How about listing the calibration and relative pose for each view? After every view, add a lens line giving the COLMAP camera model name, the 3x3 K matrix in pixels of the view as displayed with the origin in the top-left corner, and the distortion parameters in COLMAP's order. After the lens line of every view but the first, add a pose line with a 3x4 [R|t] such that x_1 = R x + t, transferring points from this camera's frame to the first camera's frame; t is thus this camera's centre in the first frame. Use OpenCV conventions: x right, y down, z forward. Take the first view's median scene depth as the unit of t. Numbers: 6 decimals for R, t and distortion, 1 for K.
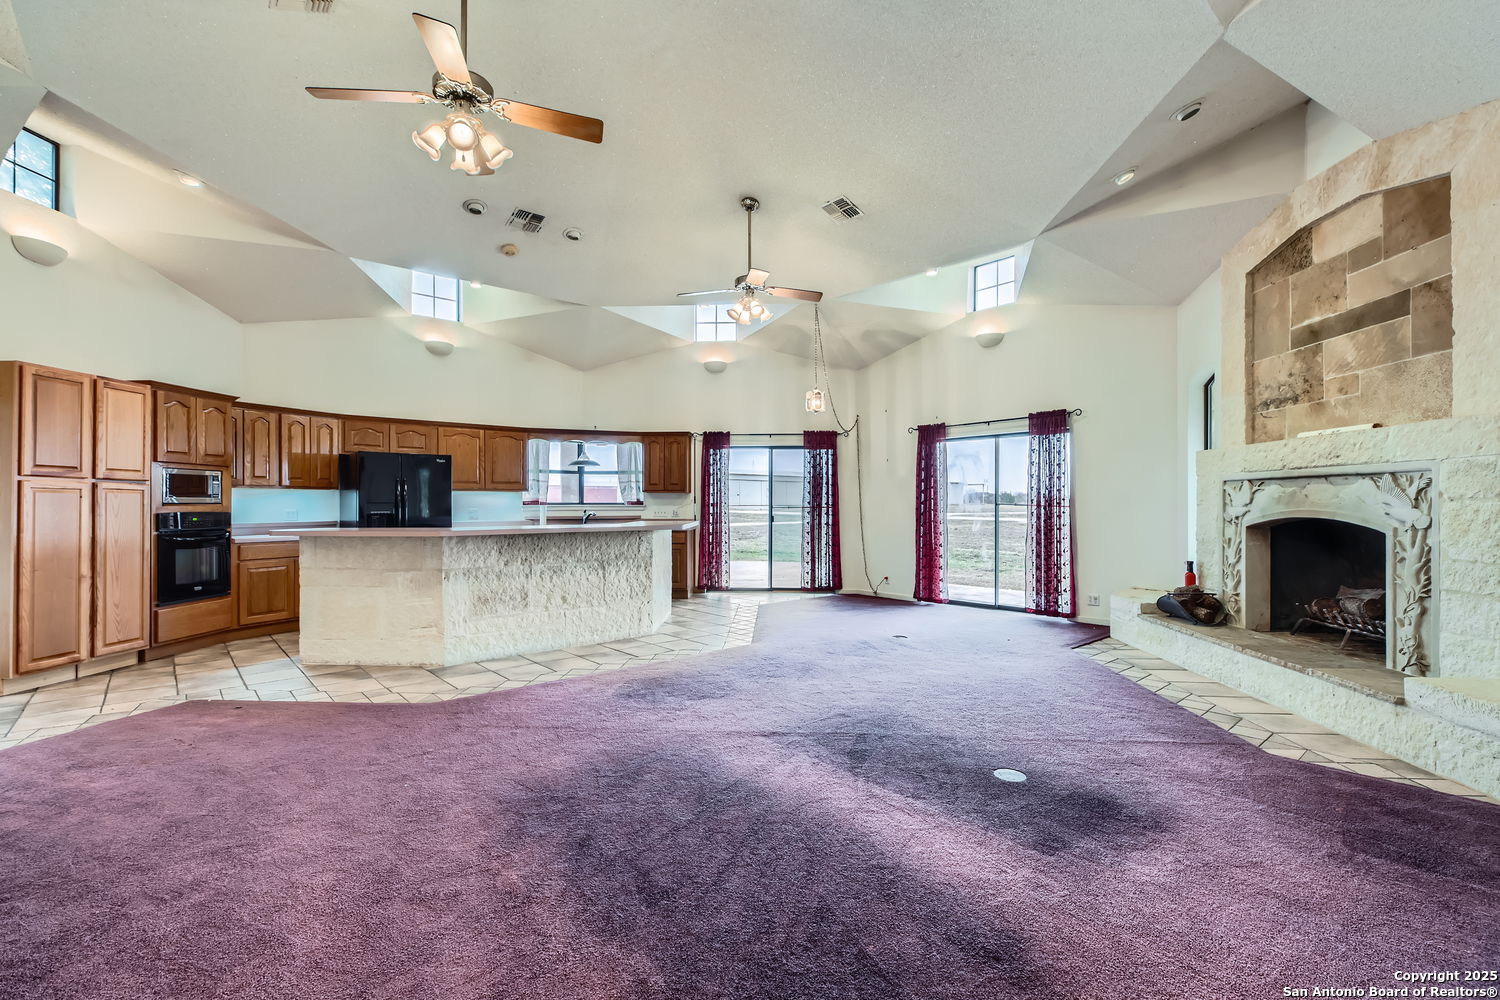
lens RADIAL K [[681.2, 0, 748.4], [0, 681.2, 499.1], [0, 0, 1]] dist [-0.002614, -0.000296]
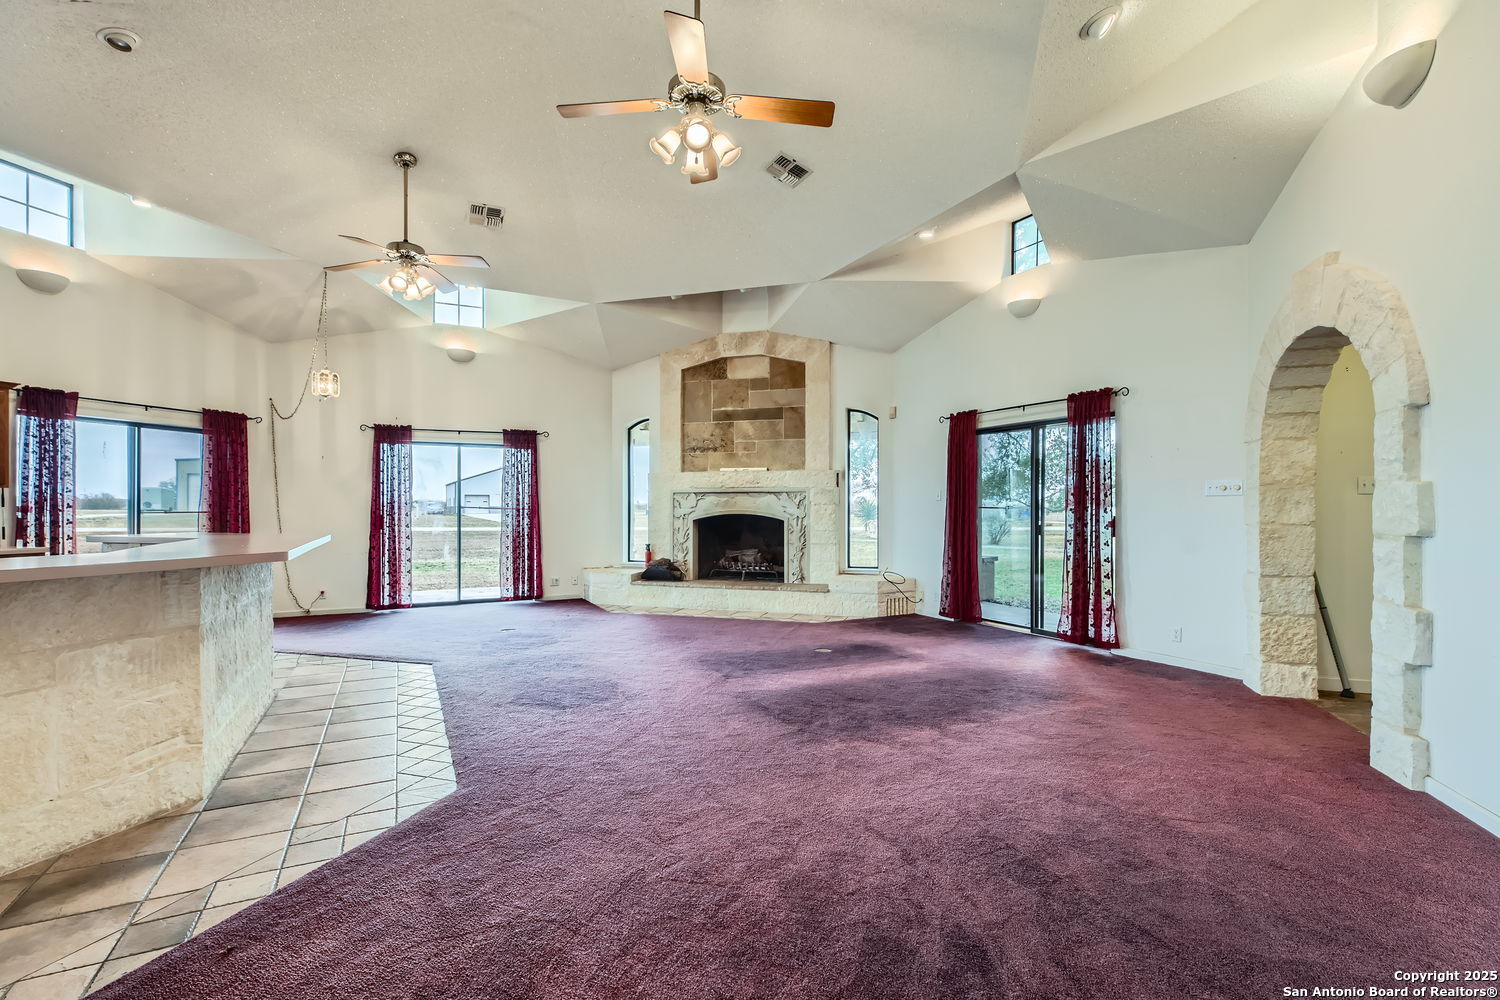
lens RADIAL K [[681.2, 0, 753.5], [0, 681.2, 508.9], [0, 0, 1]] dist [-0.002614, -0.000296]
pose [[0.238778, -0.002246, 0.971072, -0.734149], [-0.005336, 0.999979, 0.003625, 0.004186], [-0.971060, -0.006047, 0.238761, 0.364955]]
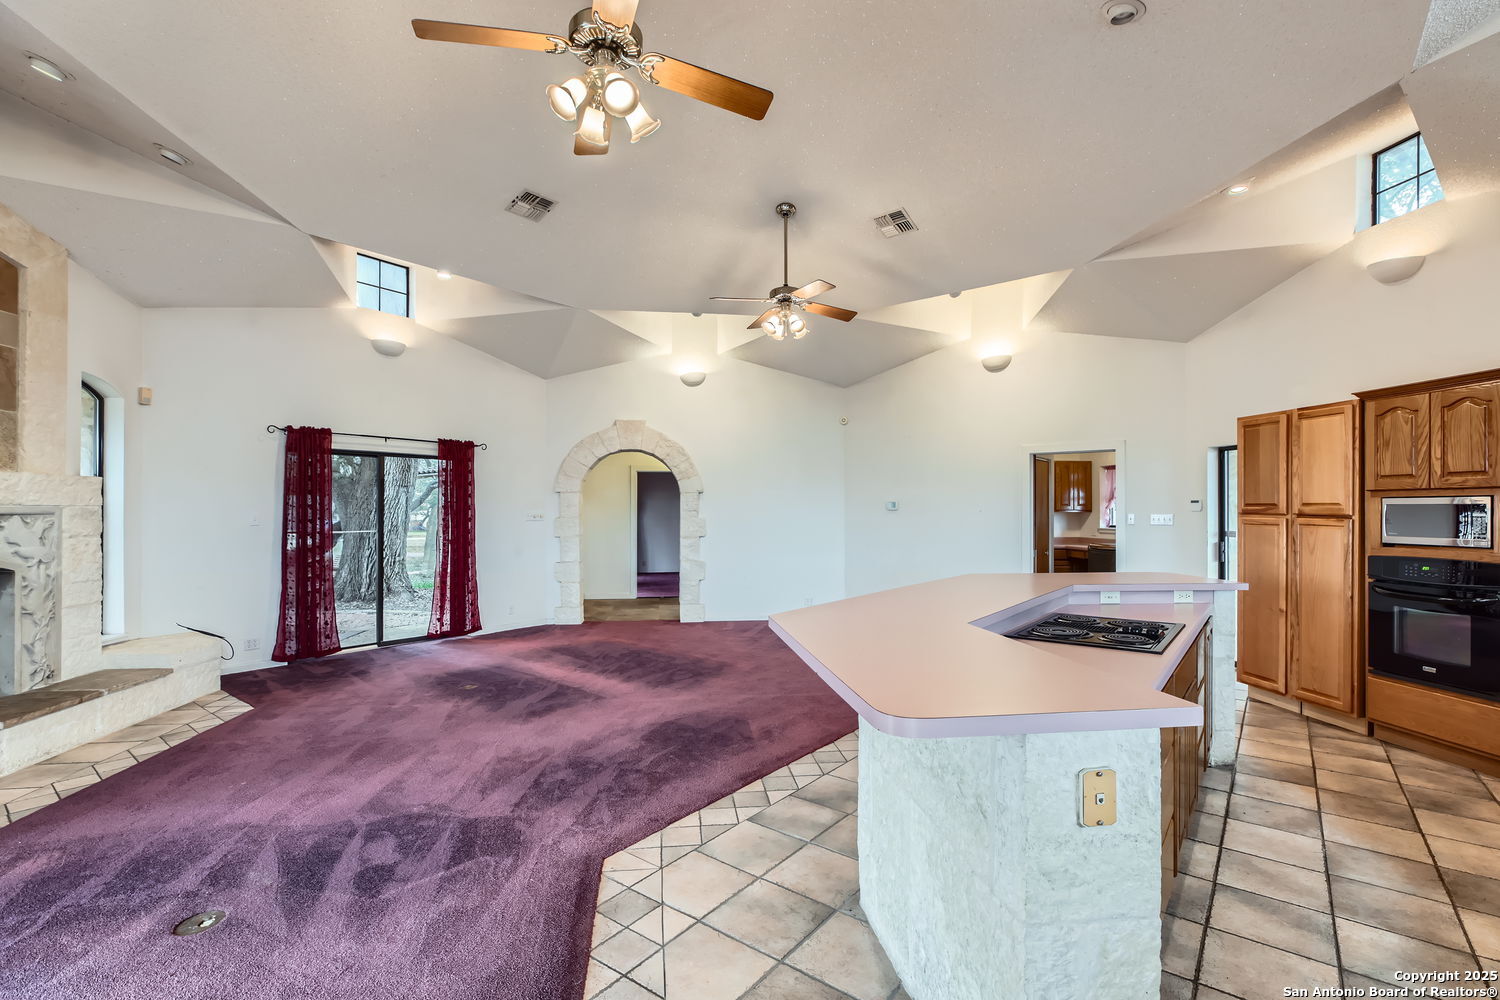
lens RADIAL K [[681.2, 0, 747.3], [0, 681.2, 505.8], [0, 0, 1]] dist [-0.002614, -0.000296]
pose [[-0.983222, -0.001904, -0.182404, -0.006952], [0.000426, 0.999919, -0.012734, -0.023868], [0.182413, -0.012598, -0.983141, 1.430612]]
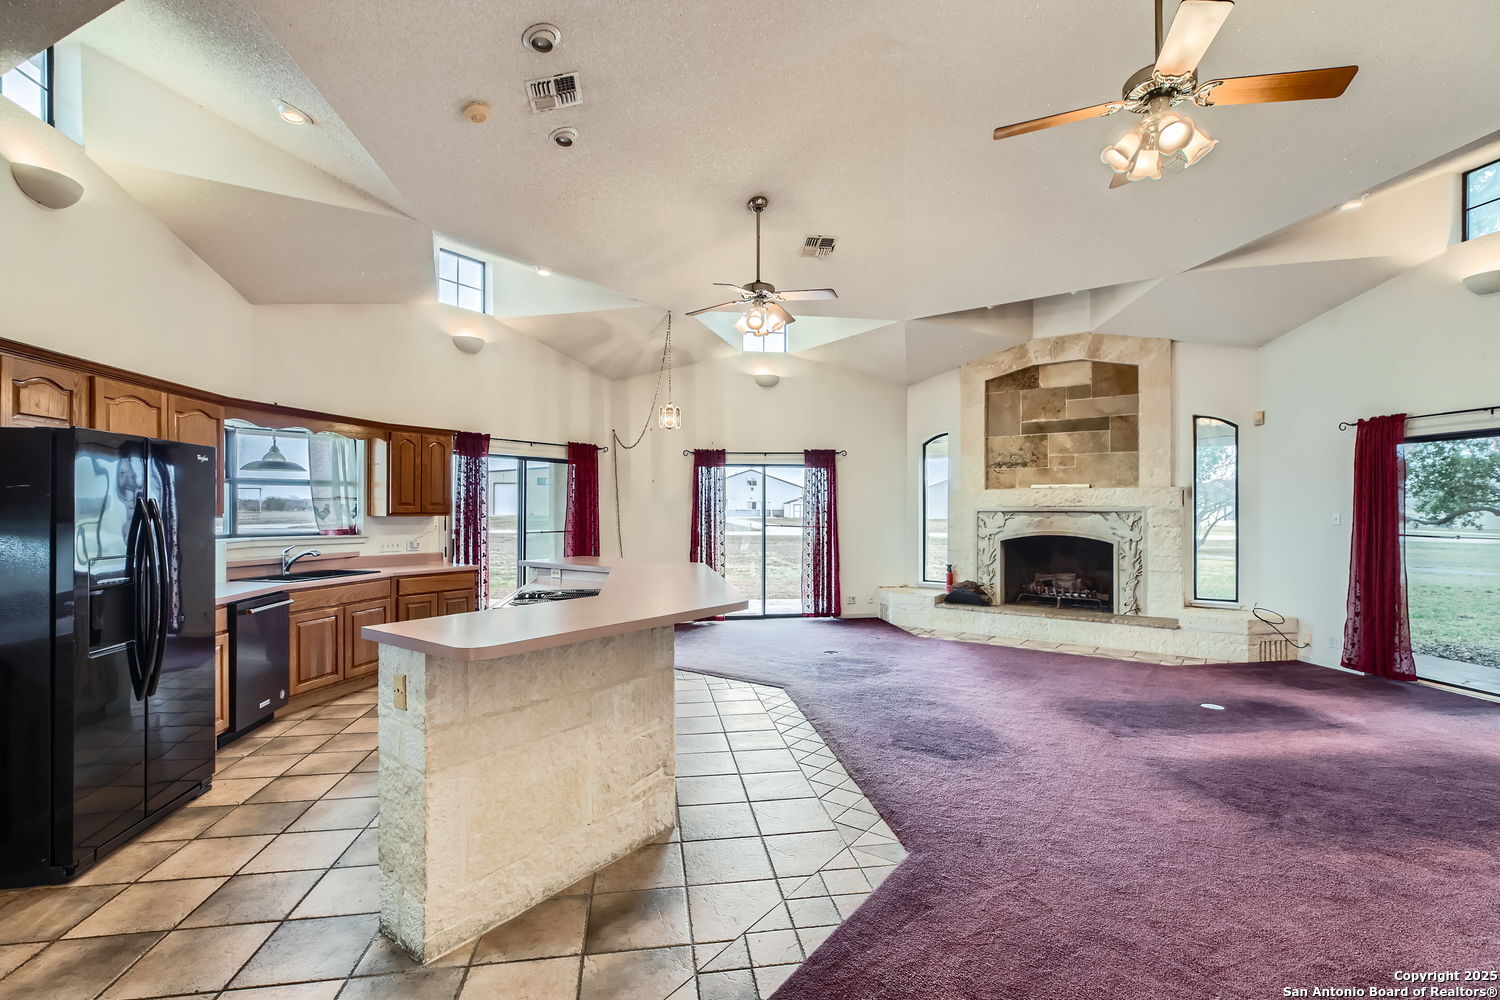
lens RADIAL K [[681.2, 0, 753.4], [0, 681.2, 505.8], [0, 0, 1]] dist [-0.002614, -0.000296]
pose [[0.533877, 0.004281, 0.845552, -0.767480], [-0.005129, 0.999985, -0.001824, -0.029878], [-0.845547, -0.003364, 0.533891, 0.523457]]
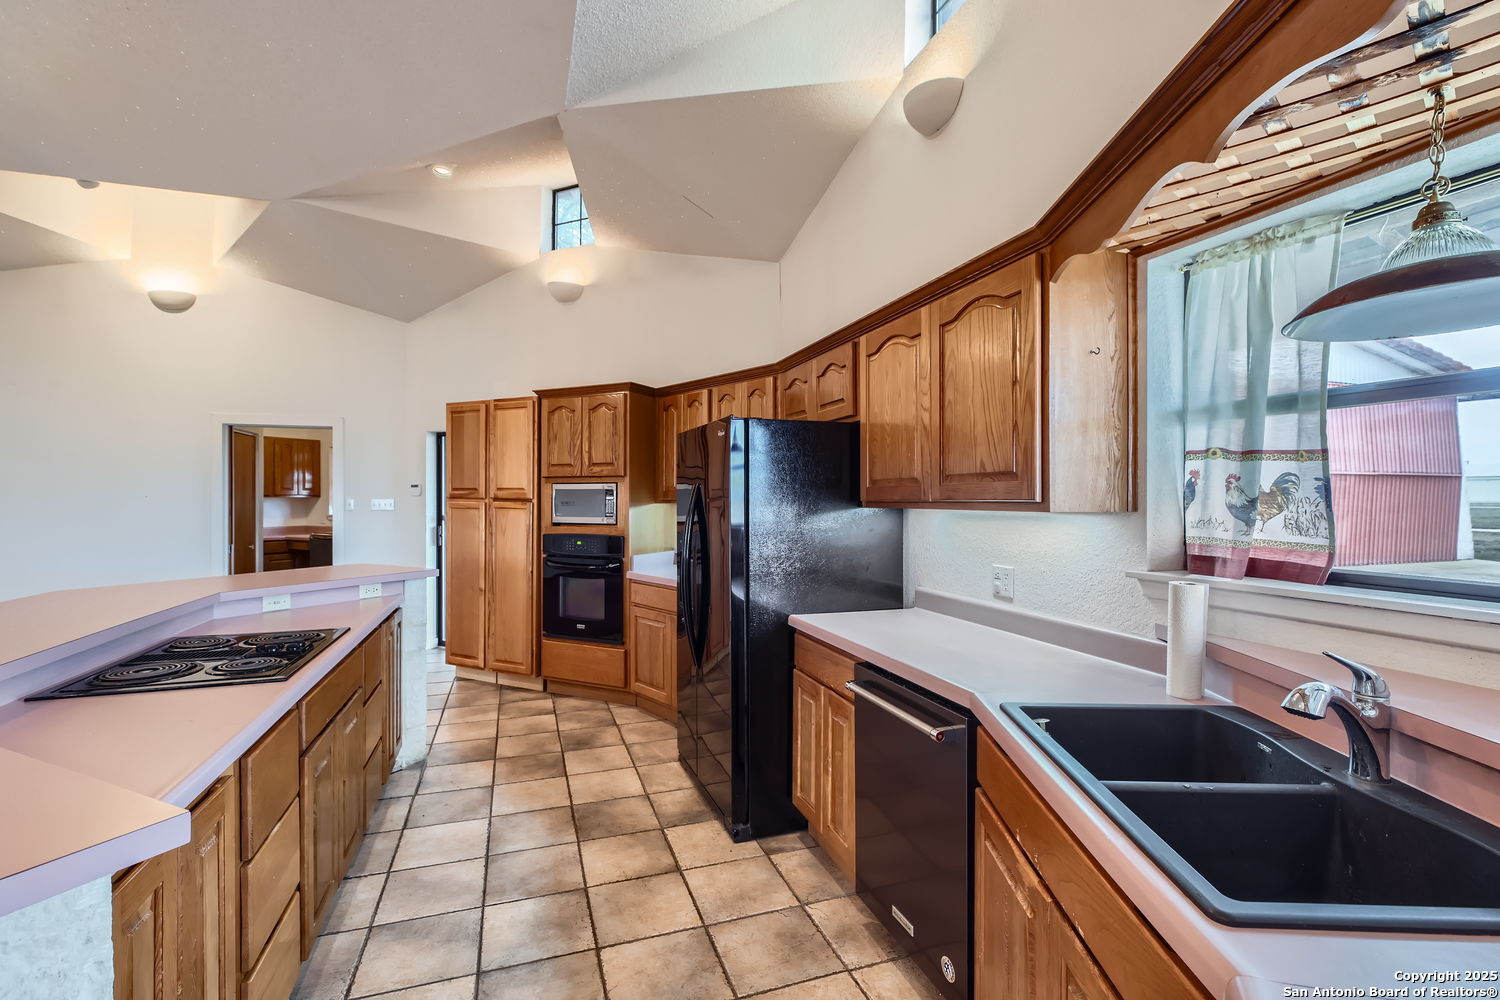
lens RADIAL K [[681.2, 0, 758.2], [0, 681.2, 496.4], [0, 0, 1]] dist [-0.002614, -0.000296]
pose [[-0.373256, 0.000934, -0.927728, -0.113512], [0.006554, 0.999977, -0.001630, -0.022666], [0.927705, -0.006689, -0.373253, 1.393051]]
